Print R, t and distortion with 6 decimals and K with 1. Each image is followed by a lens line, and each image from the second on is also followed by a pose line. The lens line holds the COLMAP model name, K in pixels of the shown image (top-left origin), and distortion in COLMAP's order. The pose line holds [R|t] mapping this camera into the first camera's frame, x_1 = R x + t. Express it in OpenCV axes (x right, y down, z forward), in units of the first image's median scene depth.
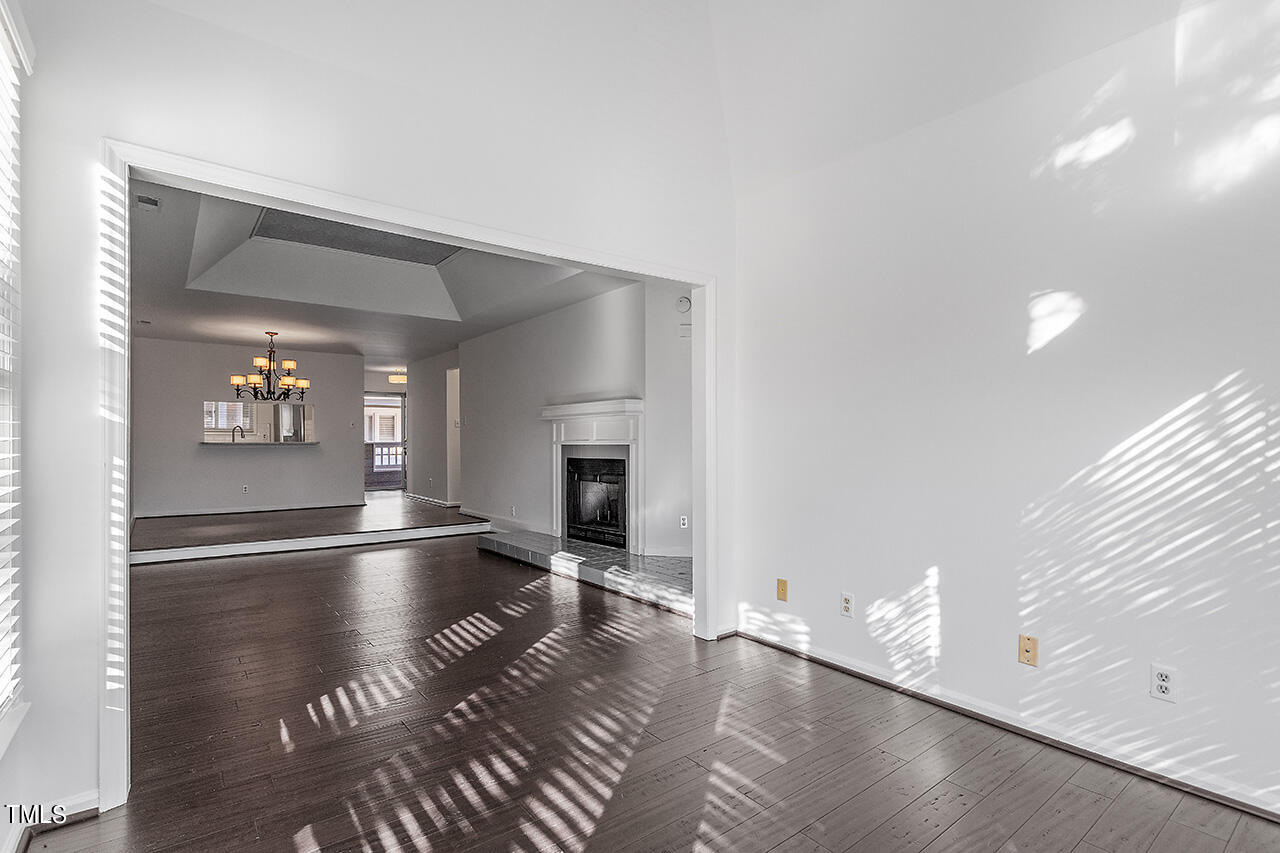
lens RADIAL K [[610.3, 0, 636.0], [0, 610.3, 432.8], [0, 0, 1]] dist [0.005726, -0.000096]
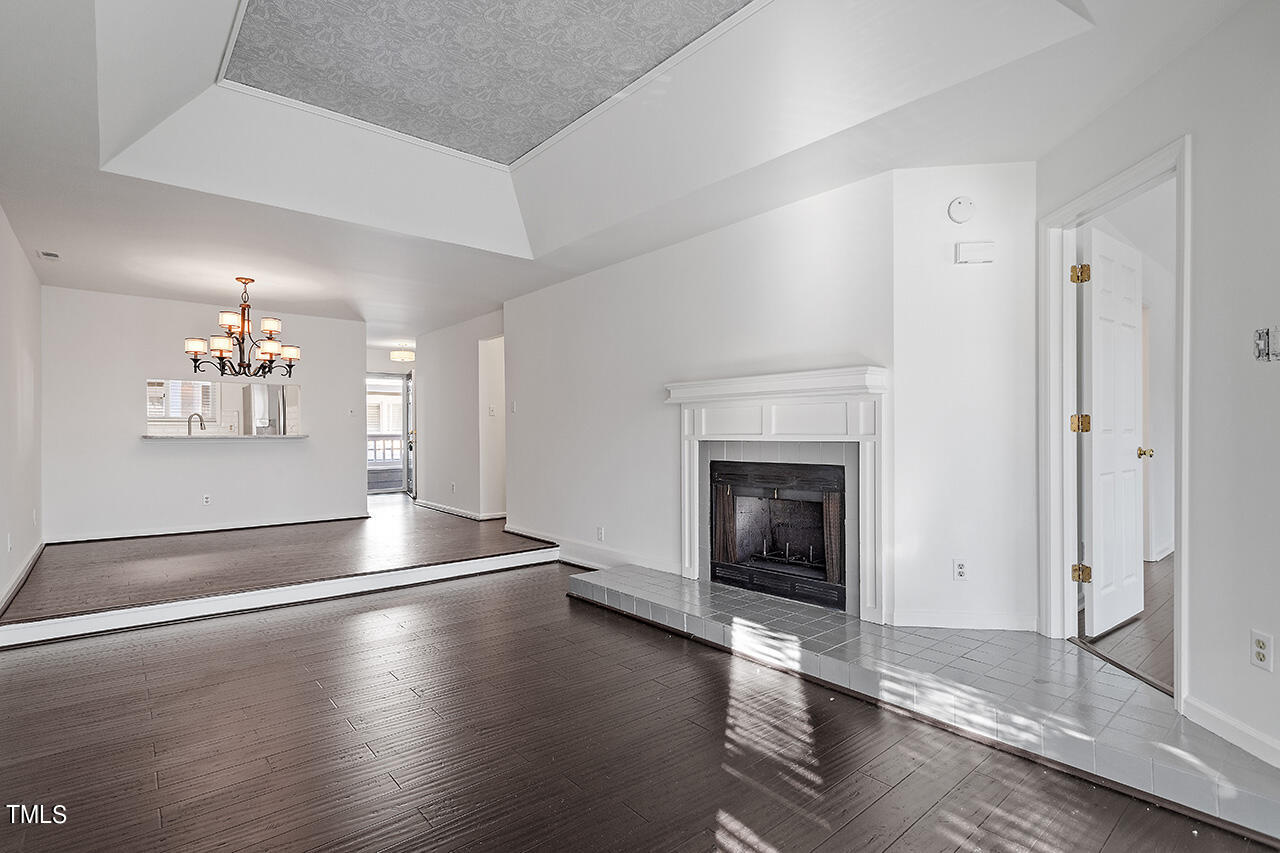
lens RADIAL K [[610.3, 0, 639.5], [0, 610.3, 428.9], [0, 0, 1]] dist [0.005726, -0.000096]
pose [[0.998757, 0.000146, 0.049848, -0.183028], [-0.000574, 0.999963, 0.008579, 0.000951], [-0.049845, -0.008597, 0.998720, 0.281607]]
